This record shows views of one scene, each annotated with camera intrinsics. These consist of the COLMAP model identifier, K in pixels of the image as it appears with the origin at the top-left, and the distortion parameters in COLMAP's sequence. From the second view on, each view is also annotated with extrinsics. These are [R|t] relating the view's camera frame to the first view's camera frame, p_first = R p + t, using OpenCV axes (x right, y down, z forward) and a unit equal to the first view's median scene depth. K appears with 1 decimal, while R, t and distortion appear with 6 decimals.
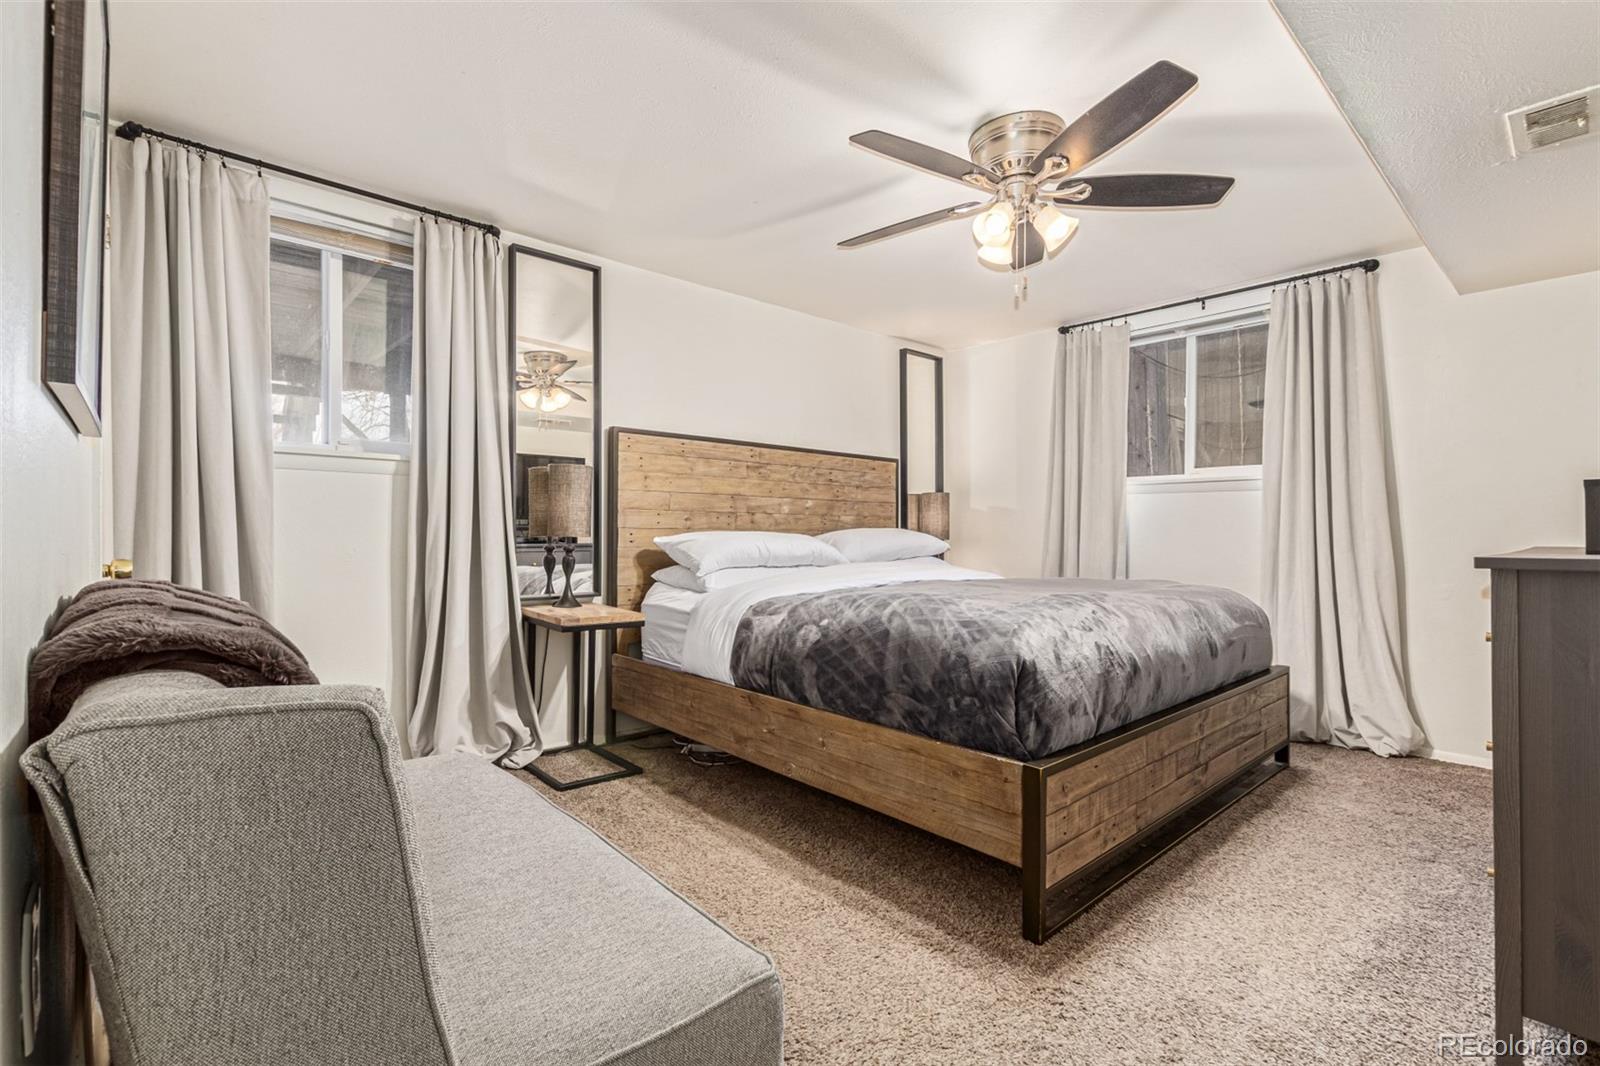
lens RADIAL K [[731.4, 0, 791.0], [0, 731.4, 531.1], [0, 0, 1]] dist [0.008574, -0.001440]
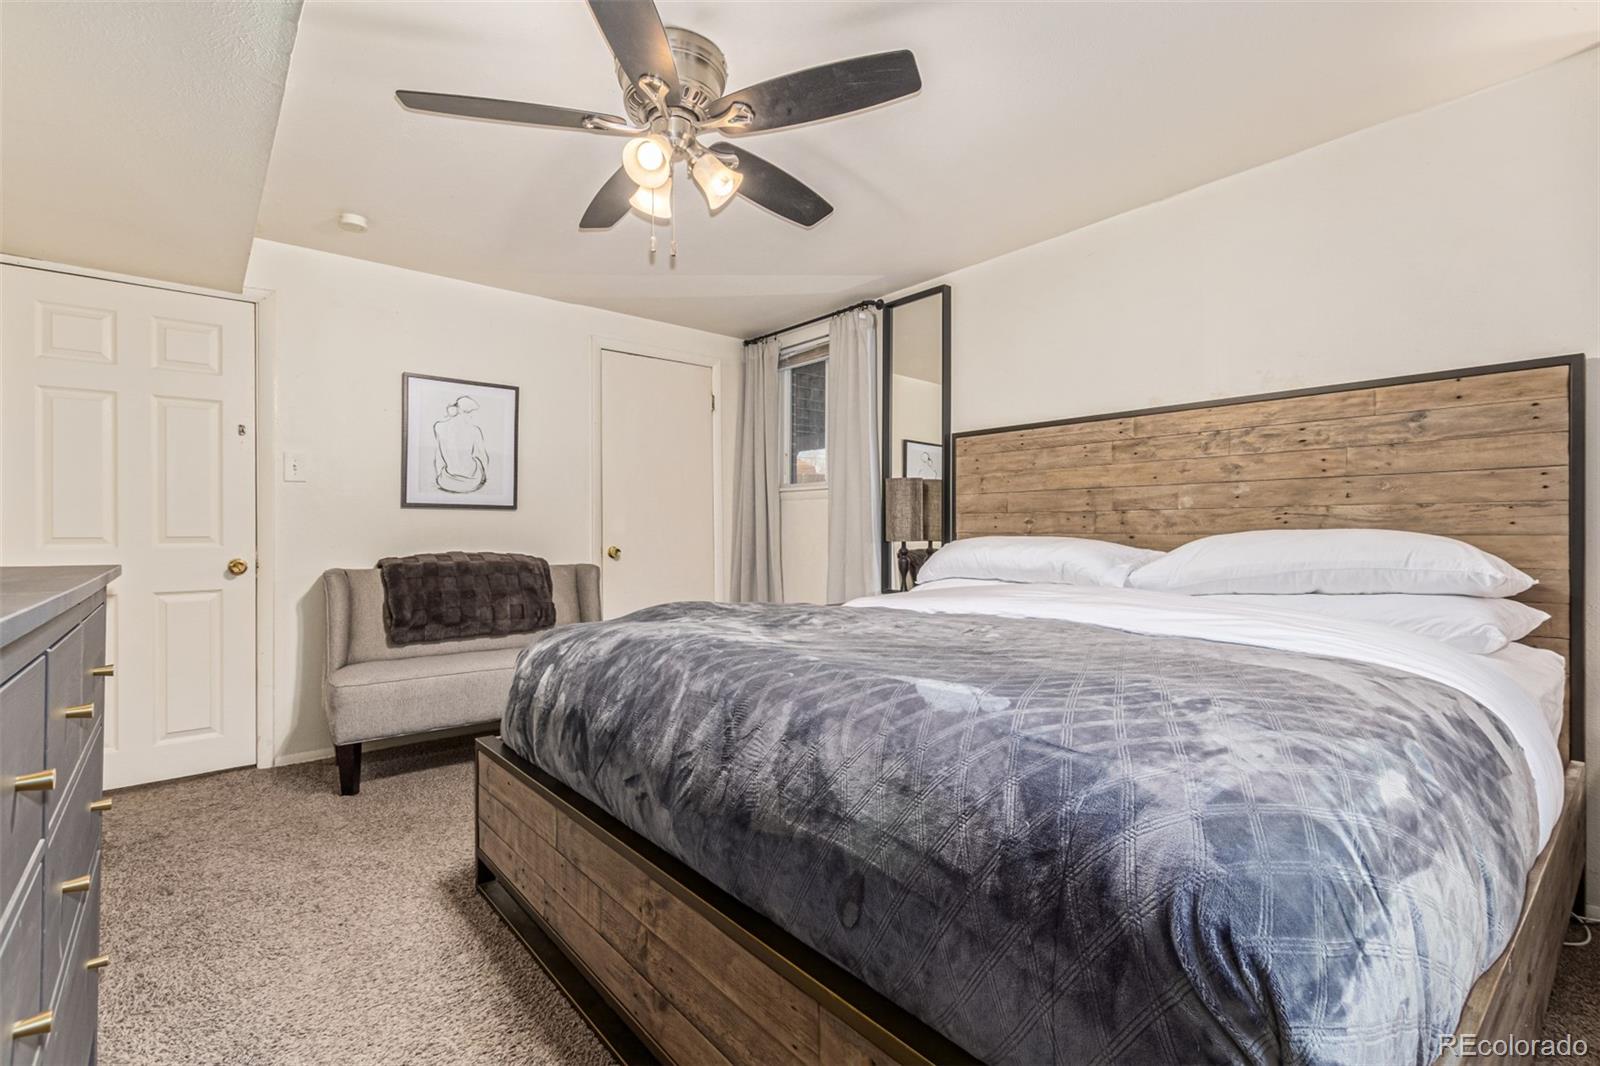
lens RADIAL K [[731.4, 0, 792.6], [0, 731.4, 531.1], [0, 0, 1]] dist [0.008574, -0.001440]
pose [[-0.033955, -0.003496, -0.999417, 0.720358], [0.009479, 0.999948, -0.003820, -0.004508], [0.999378, -0.009603, -0.033920, 0.736932]]
